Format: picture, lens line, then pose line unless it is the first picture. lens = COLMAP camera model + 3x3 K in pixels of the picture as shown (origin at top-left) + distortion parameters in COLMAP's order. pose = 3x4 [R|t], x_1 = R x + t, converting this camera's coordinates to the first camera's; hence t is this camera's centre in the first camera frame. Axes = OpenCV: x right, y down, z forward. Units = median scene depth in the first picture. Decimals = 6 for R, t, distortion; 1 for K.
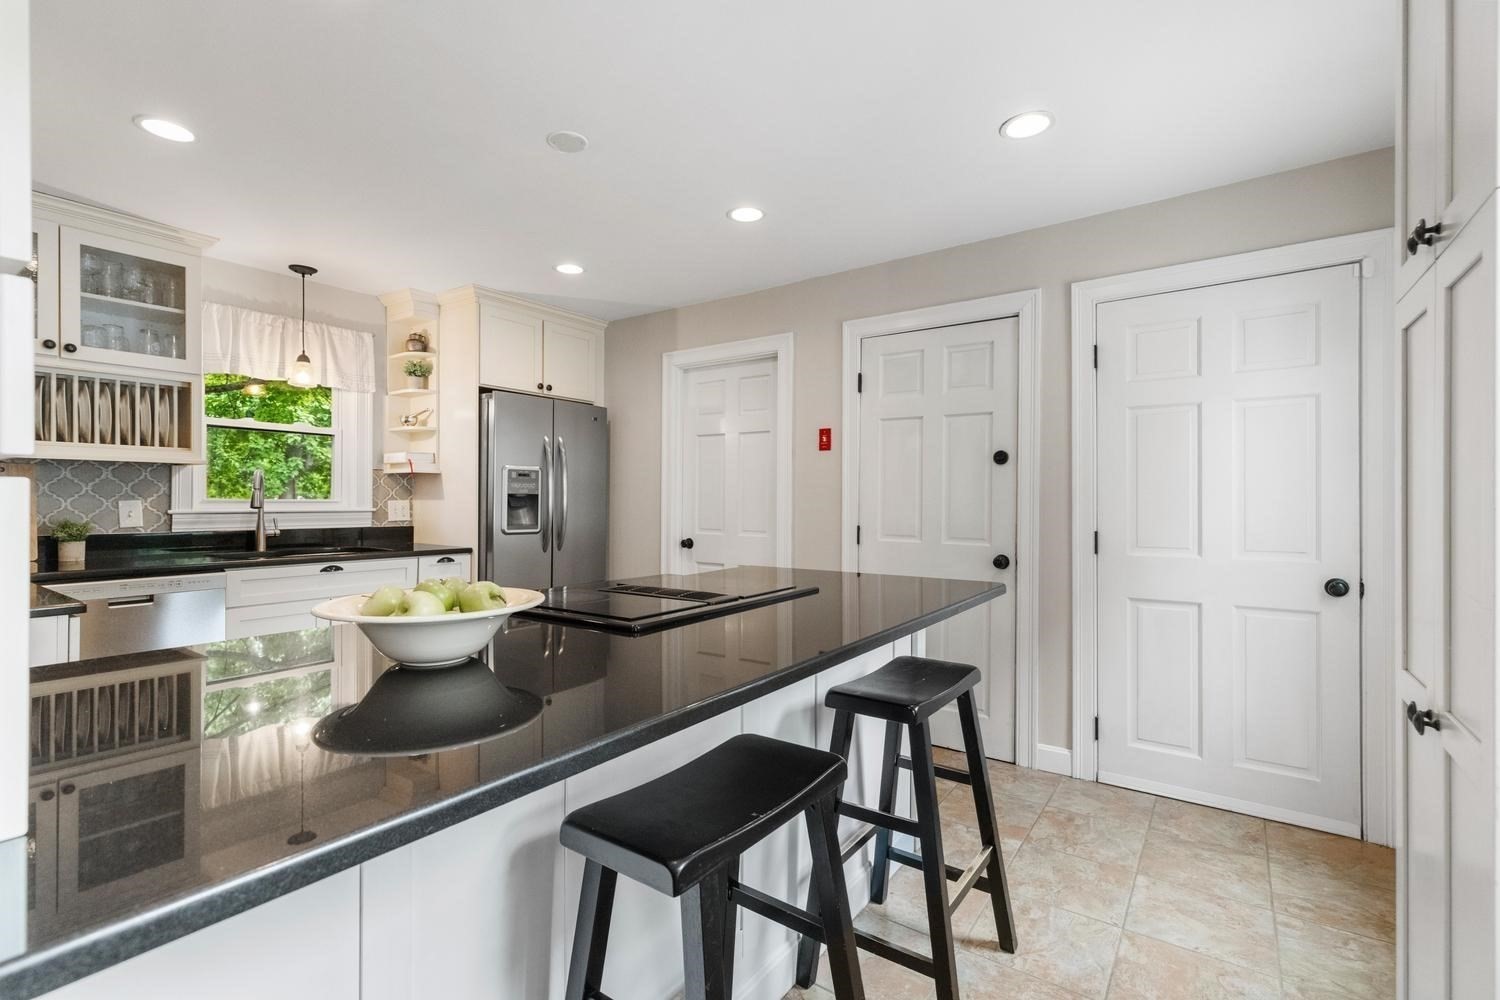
lens RADIAL K [[682.2, 0, 740.6], [0, 682.2, 503.0], [0, 0, 1]] dist [0.005916, -0.001110]
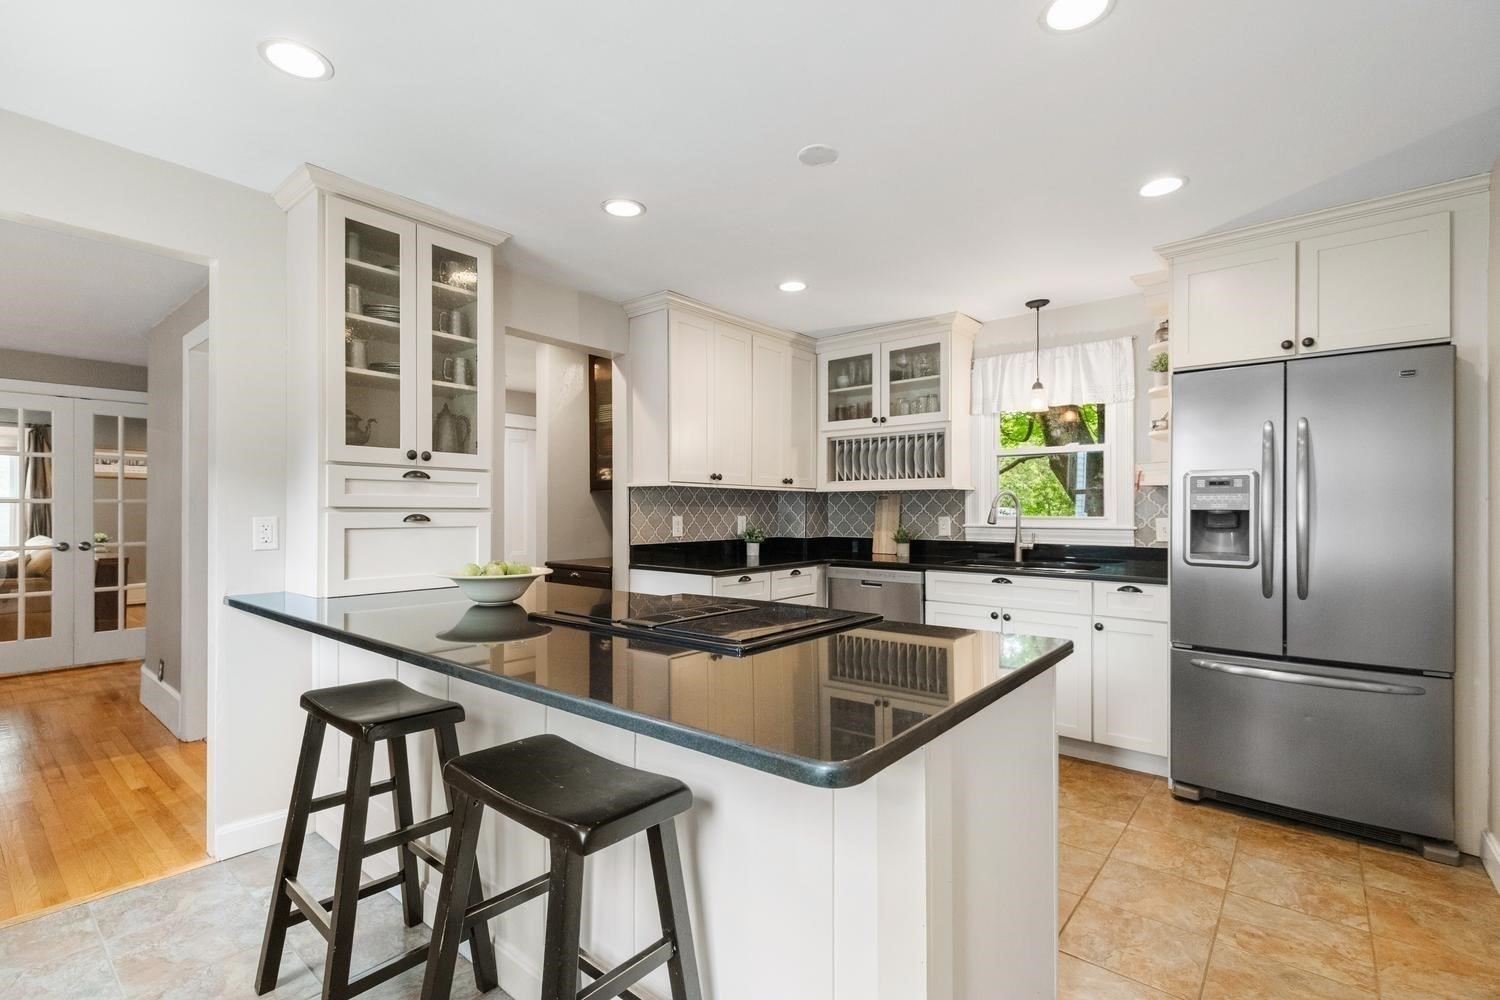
lens RADIAL K [[682.2, 0, 747.4], [0, 682.2, 501.5], [0, 0, 1]] dist [0.005916, -0.001110]
pose [[-0.078676, -0.017505, -0.996747, 0.432611], [-0.005182, 0.999839, -0.017150, -0.007524], [0.996887, 0.003816, -0.078754, 0.582805]]
